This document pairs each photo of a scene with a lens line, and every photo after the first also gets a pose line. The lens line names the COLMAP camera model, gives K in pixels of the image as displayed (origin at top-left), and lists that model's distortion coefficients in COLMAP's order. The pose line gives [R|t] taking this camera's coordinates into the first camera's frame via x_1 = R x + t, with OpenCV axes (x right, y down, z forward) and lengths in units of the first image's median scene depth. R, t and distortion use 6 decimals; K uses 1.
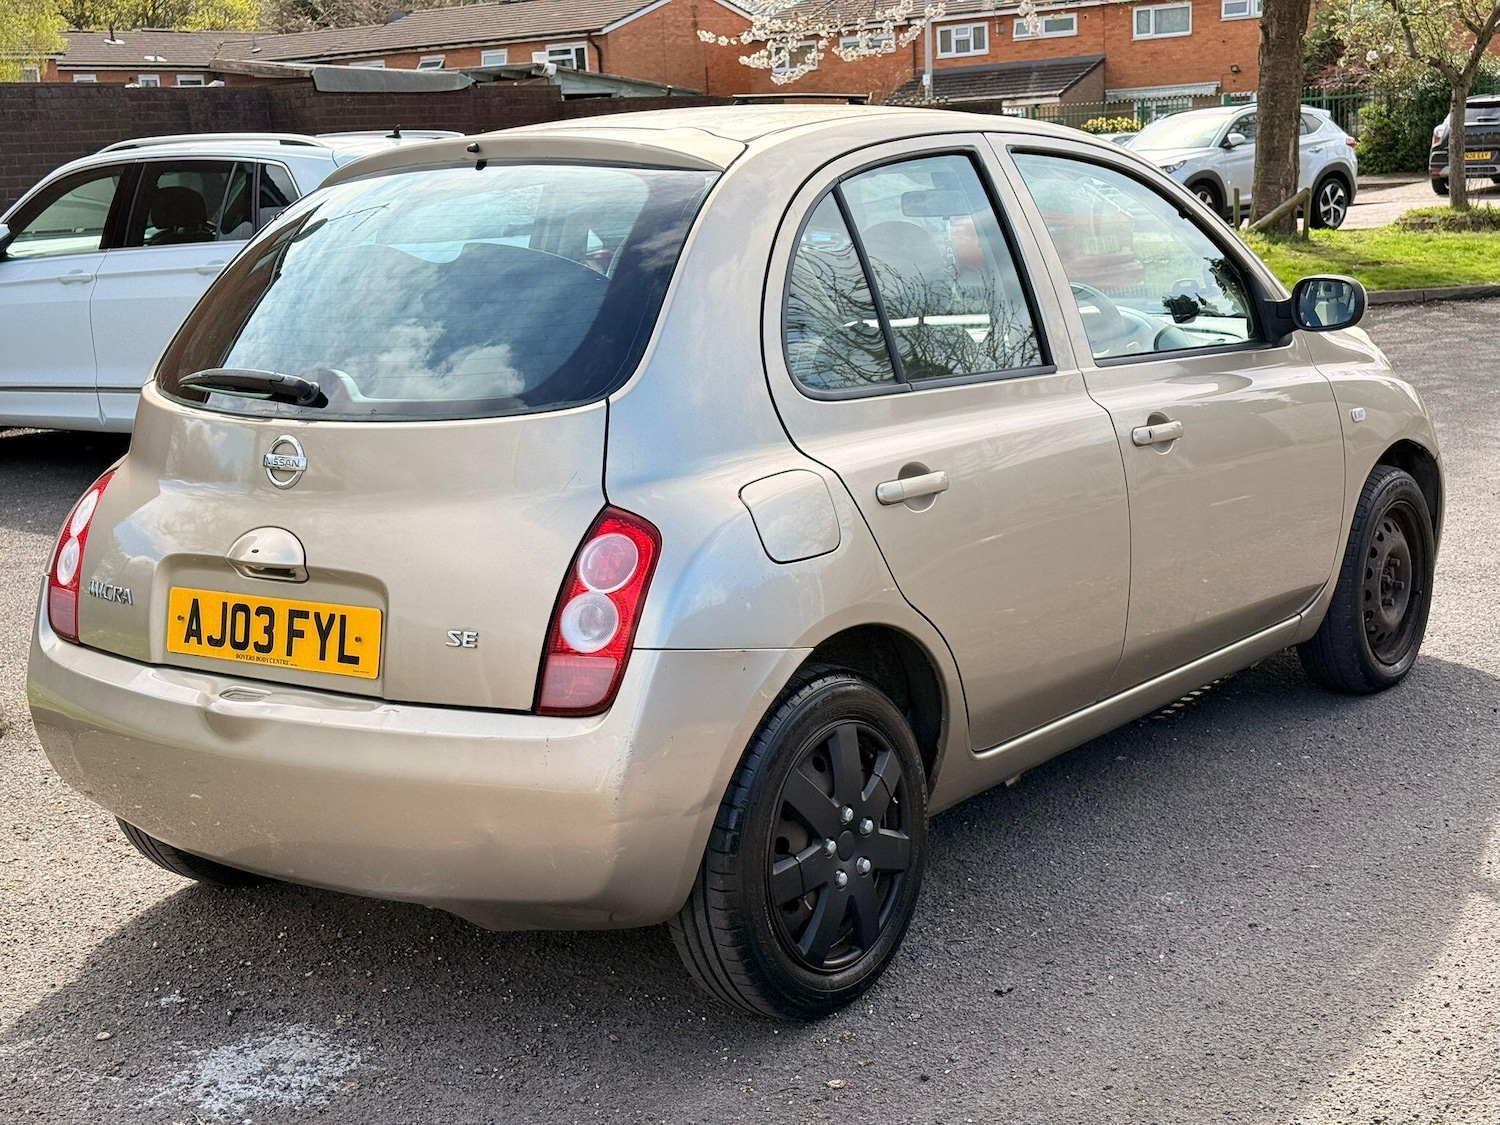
lens RADIAL K [[2084.5, 0, 771.0], [0, 2084.5, 571.0], [0, 0, 1]] dist [0.115163, 0.000000]
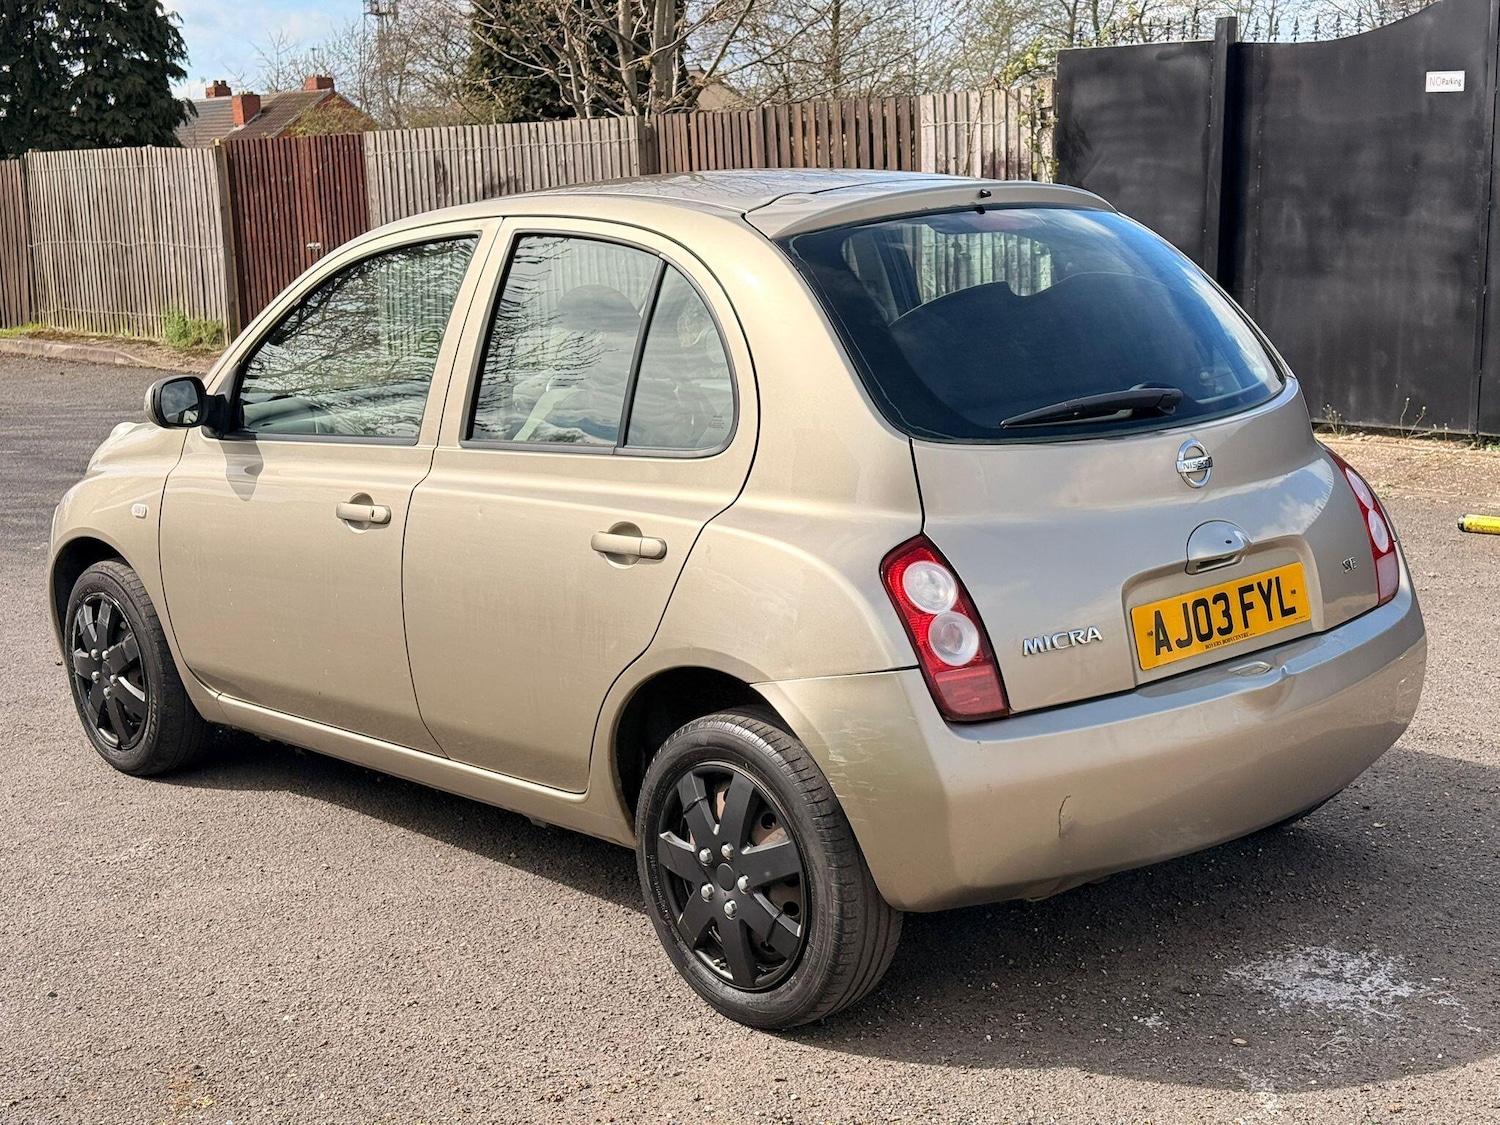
lens RADIAL K [[2084.5, 0, 751.4], [0, 2084.5, 572.8], [0, 0, 1]] dist [0.115163, 0.000000]
pose [[0.192878, -0.143019, 0.970744, -1.312245], [0.213433, 0.971748, 0.100759, -0.152216], [-0.957729, 0.187755, 0.217954, 0.957878]]
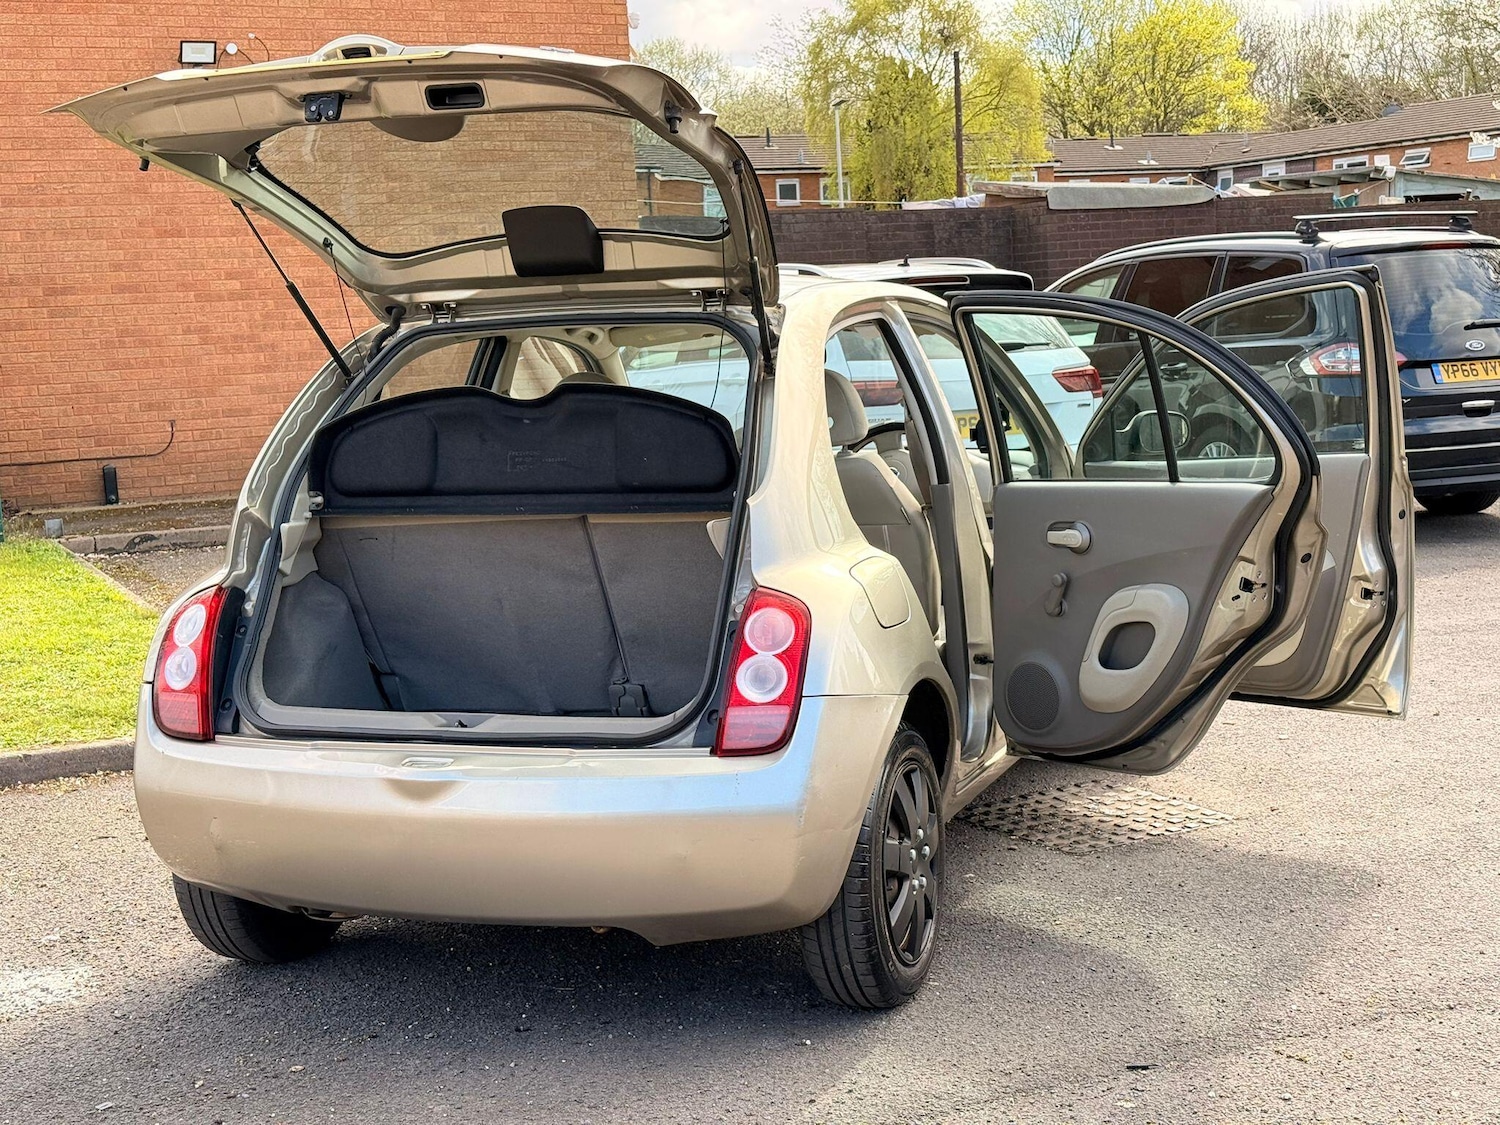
lens RADIAL K [[2084.5, 0, 755.8], [0, 2084.5, 562.1], [0, 0, 1]] dist [0.115163, 0.000000]
pose [[0.957386, -0.028746, 0.287379, -0.389934], [0.053149, 0.995577, -0.077476, 0.045277], [-0.283880, 0.089448, 0.954678, -0.170324]]
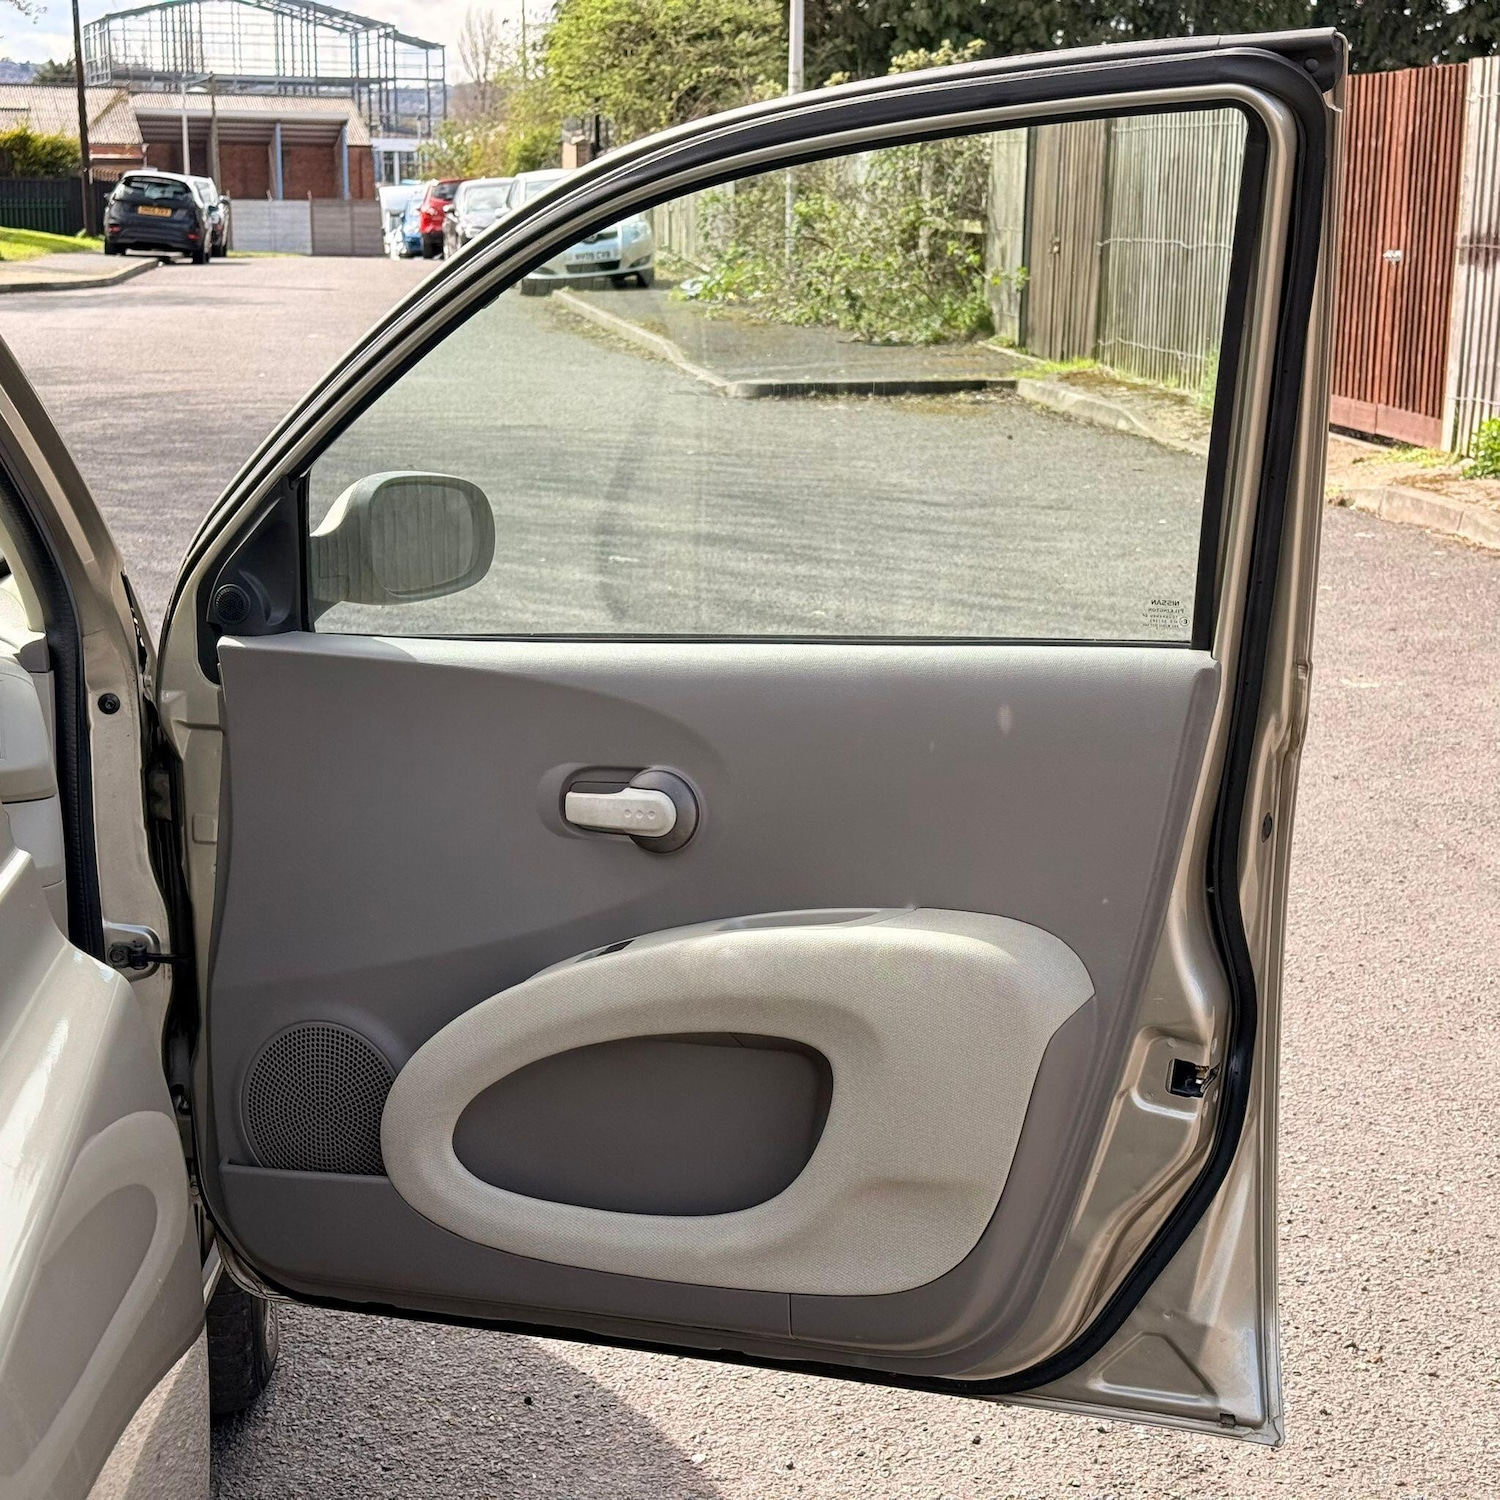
lens RADIAL K [[2763.3, 0, 750.0], [0, 2763.3, 791.3], [0, 0, 1]] dist [0.145240, 0.000000]
pose [[0.704437, -0.095900, 0.703258, -0.055116], [0.093181, 0.994750, 0.042312, -0.126139], [-0.703624, 0.035724, 0.709674, 0.752267]]
